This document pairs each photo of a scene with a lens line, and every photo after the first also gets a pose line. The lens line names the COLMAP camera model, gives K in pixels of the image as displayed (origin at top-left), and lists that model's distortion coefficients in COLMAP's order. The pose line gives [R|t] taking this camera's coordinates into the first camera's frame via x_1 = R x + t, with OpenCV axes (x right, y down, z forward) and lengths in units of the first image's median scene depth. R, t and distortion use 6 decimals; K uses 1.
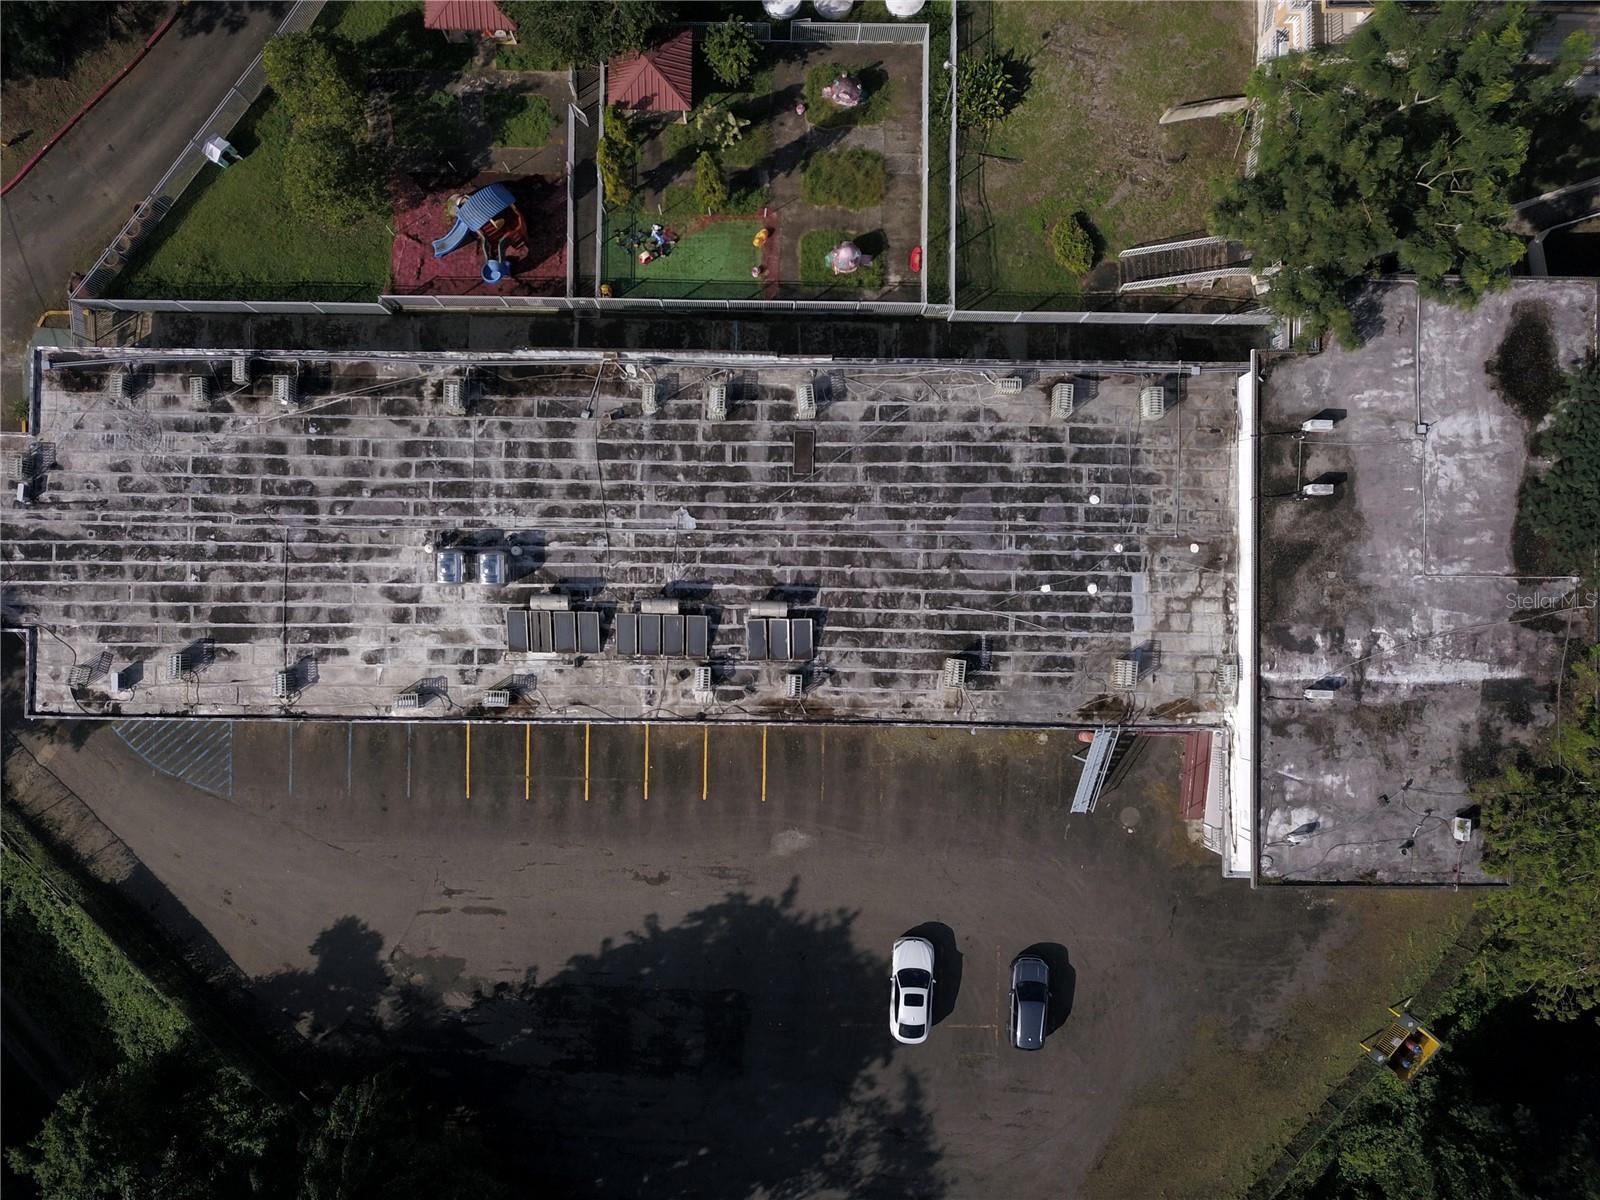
lens RADIAL K [[1226.1, 0, 766.6], [0, 1226.1, 622.3], [0, 0, 1]] dist [0.012109, -0.020372]
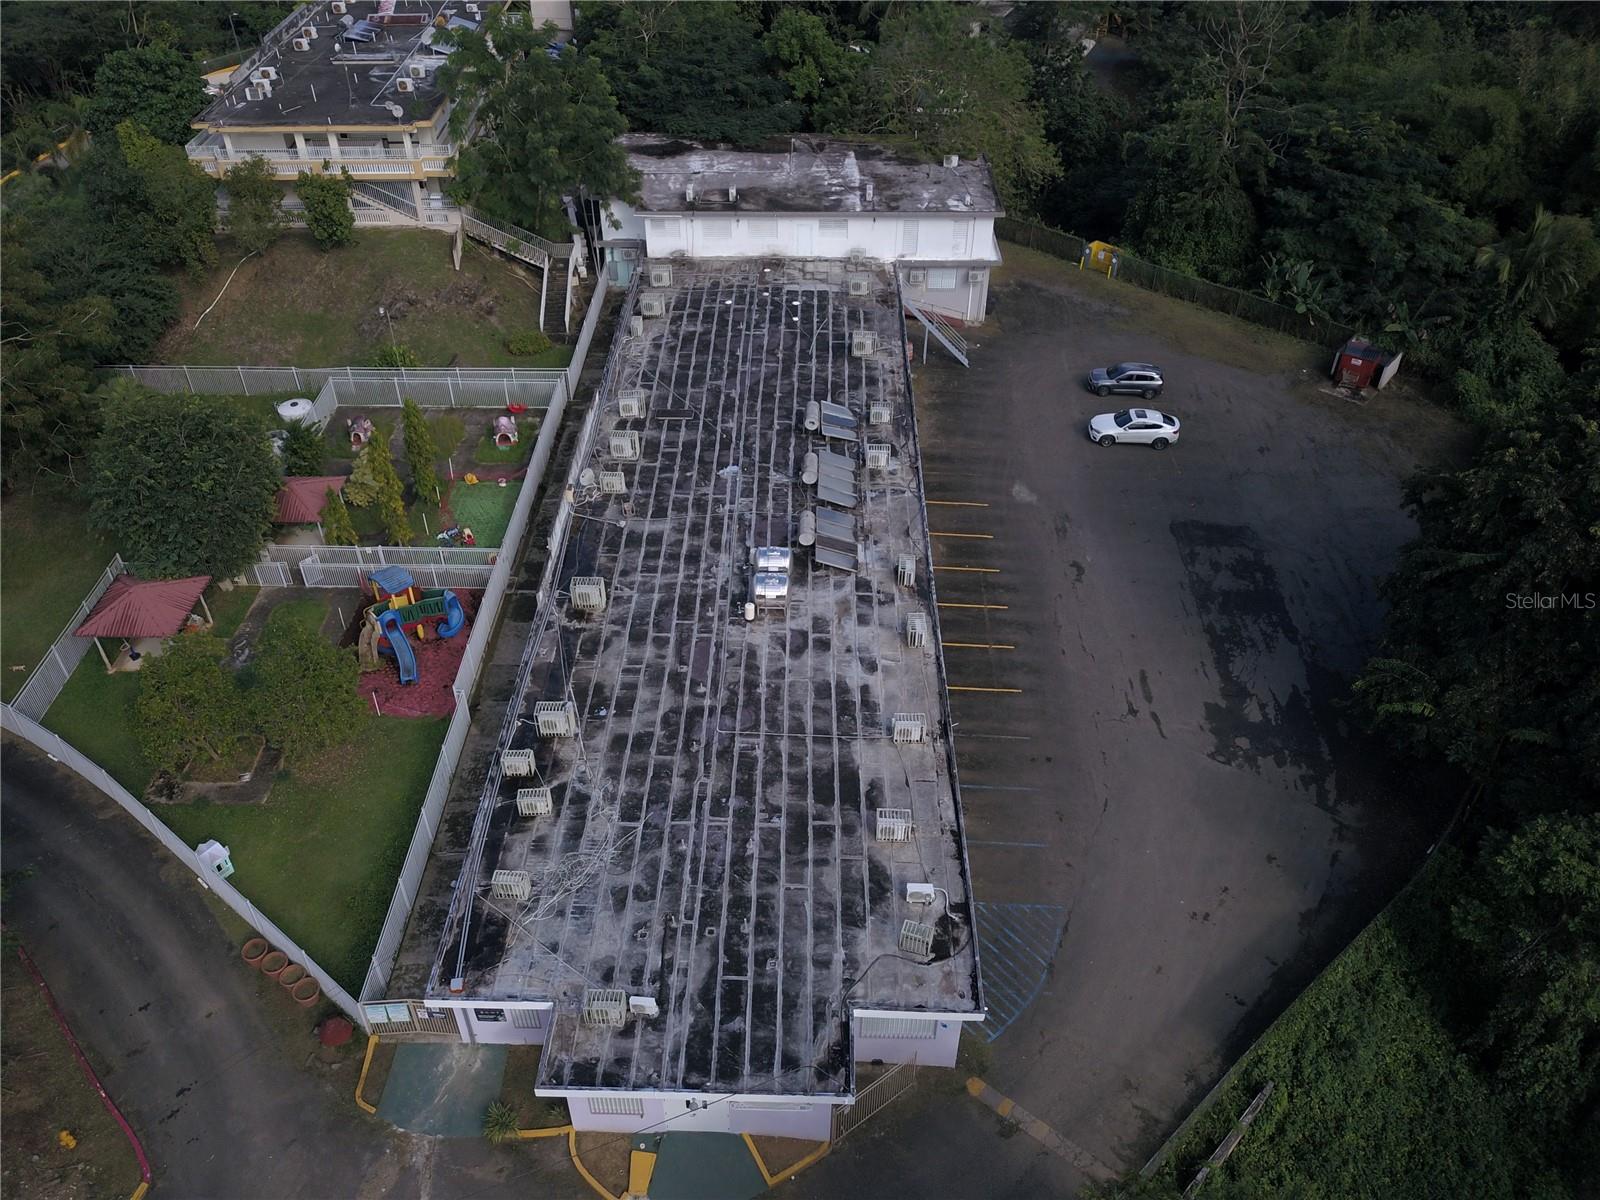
lens RADIAL K [[1226.1, 0, 771.1], [0, 1226.1, 623.8], [0, 0, 1]] dist [0.012109, -0.020372]
pose [[0.020210, -0.637345, 0.770314, -0.978894], [0.999796, 0.012703, -0.015720, -0.028920], [0.000234, 0.770474, 0.637471, 0.421420]]
